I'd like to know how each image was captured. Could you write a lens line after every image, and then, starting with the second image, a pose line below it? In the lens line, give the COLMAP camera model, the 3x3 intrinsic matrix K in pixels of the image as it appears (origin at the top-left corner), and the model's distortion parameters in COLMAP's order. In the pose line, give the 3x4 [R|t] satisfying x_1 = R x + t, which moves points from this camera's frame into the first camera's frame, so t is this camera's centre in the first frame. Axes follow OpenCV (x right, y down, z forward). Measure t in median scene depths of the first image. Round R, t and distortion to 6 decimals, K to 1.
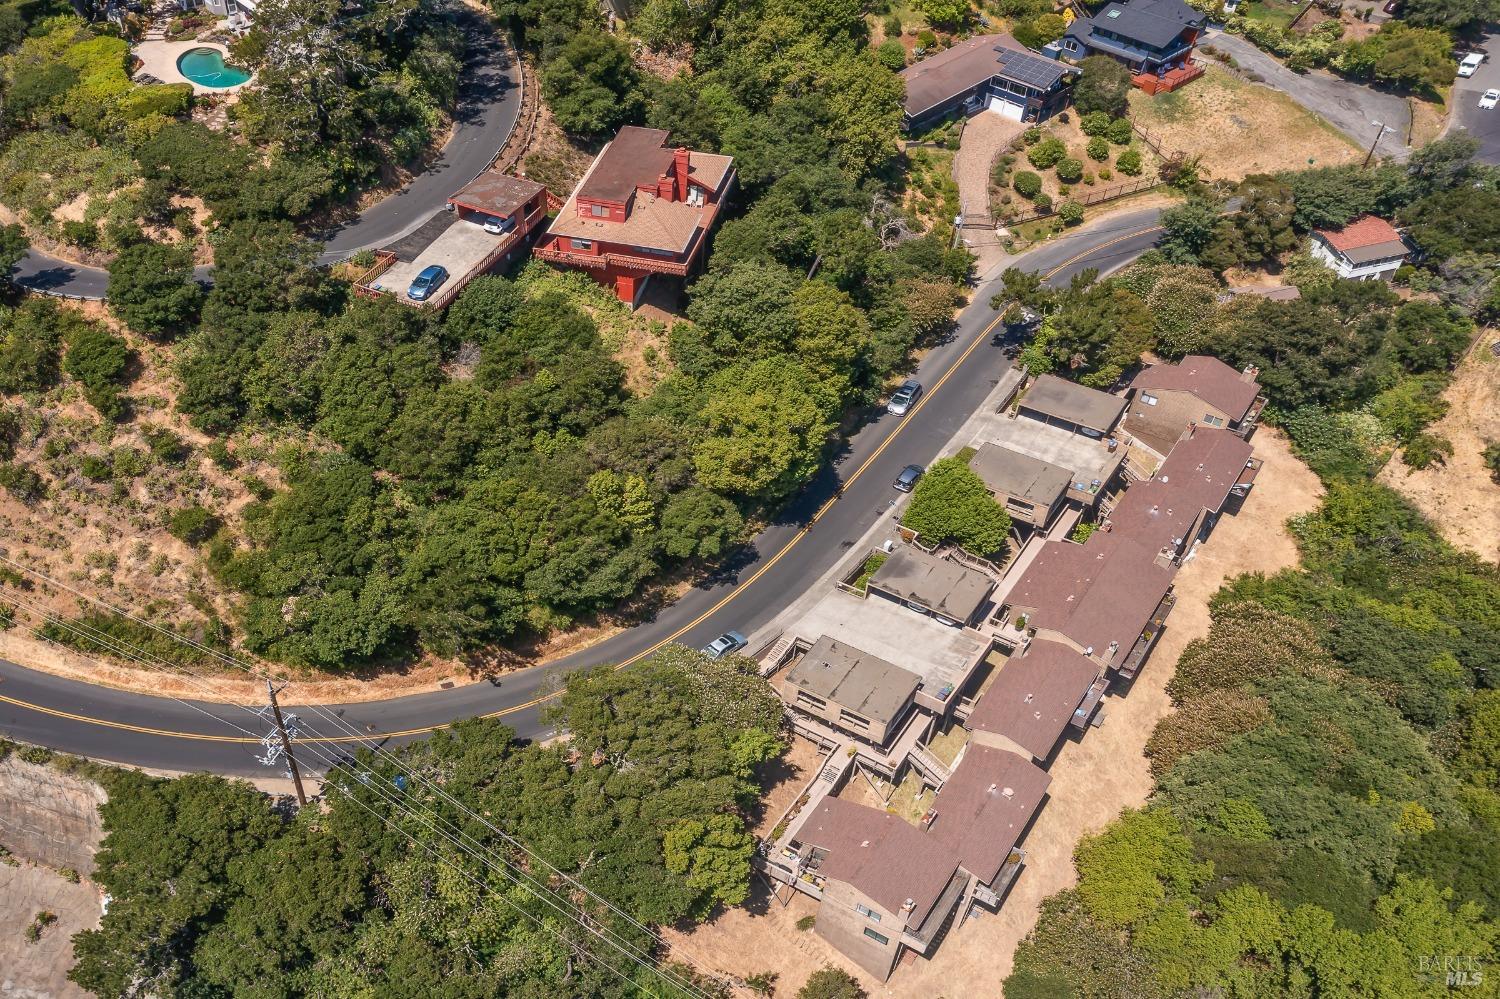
lens RADIAL K [[1384.9, 0, 736.7], [0, 1384.9, 502.8], [0, 0, 1]] dist [0.008917, 0.000000]
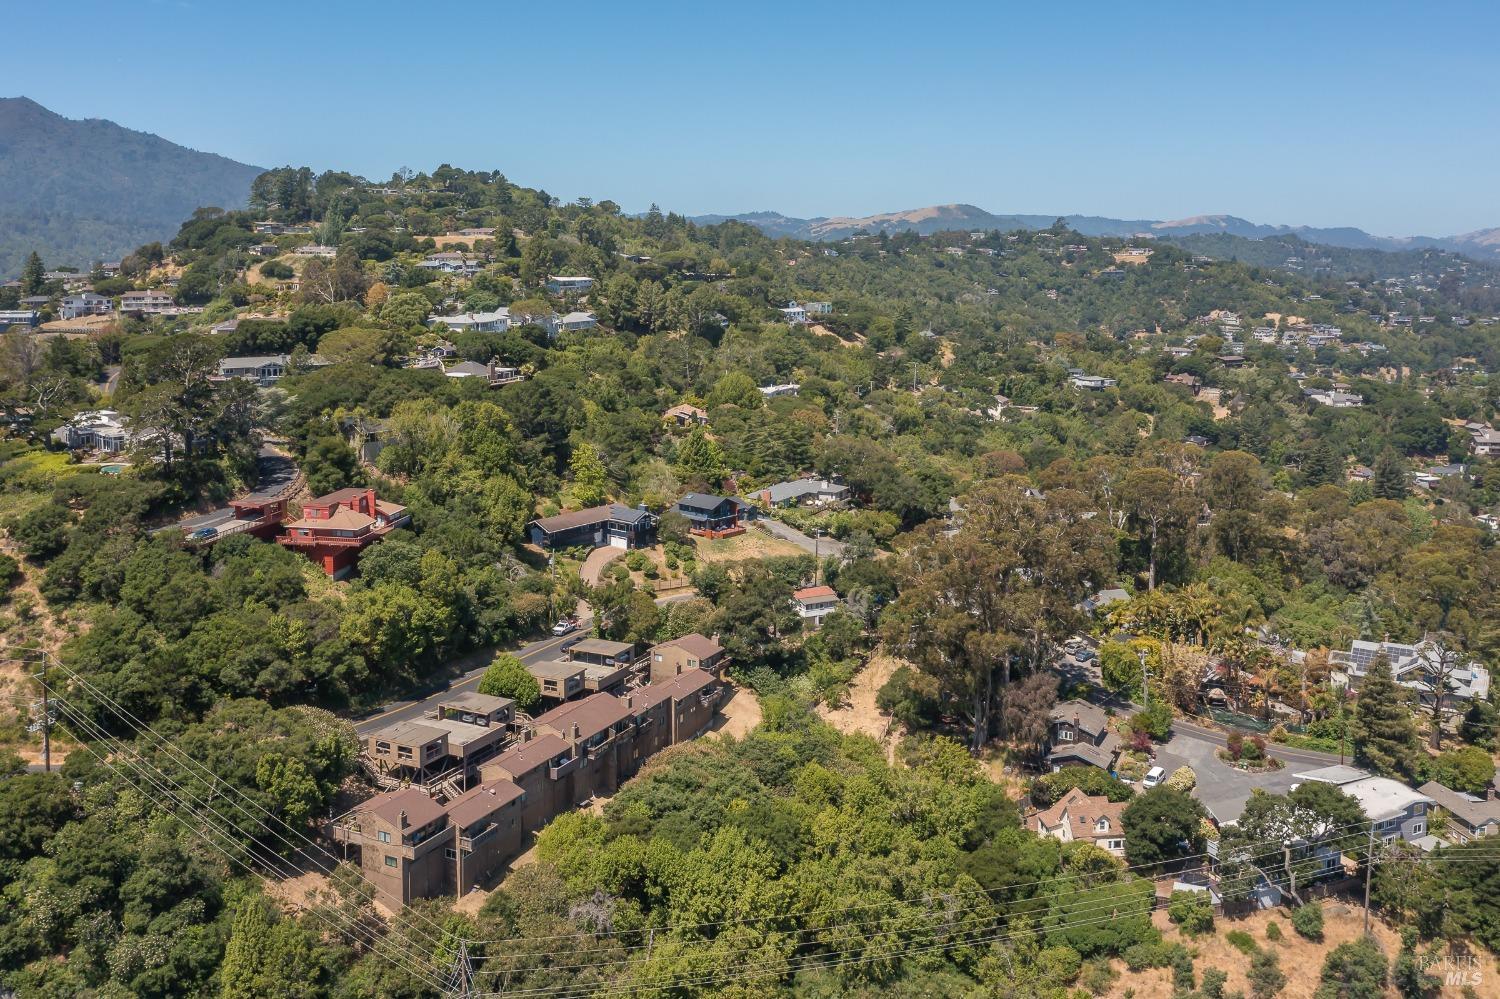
lens RADIAL K [[1384.9, 0, 756.4], [0, 1384.9, 504.6], [0, 0, 1]] dist [0.008917, 0.000000]
pose [[0.999112, 0.026712, 0.032581, 0.379586], [-0.004963, 0.842553, -0.538591, 0.684113], [-0.041839, 0.537951, 0.841937, -0.480418]]
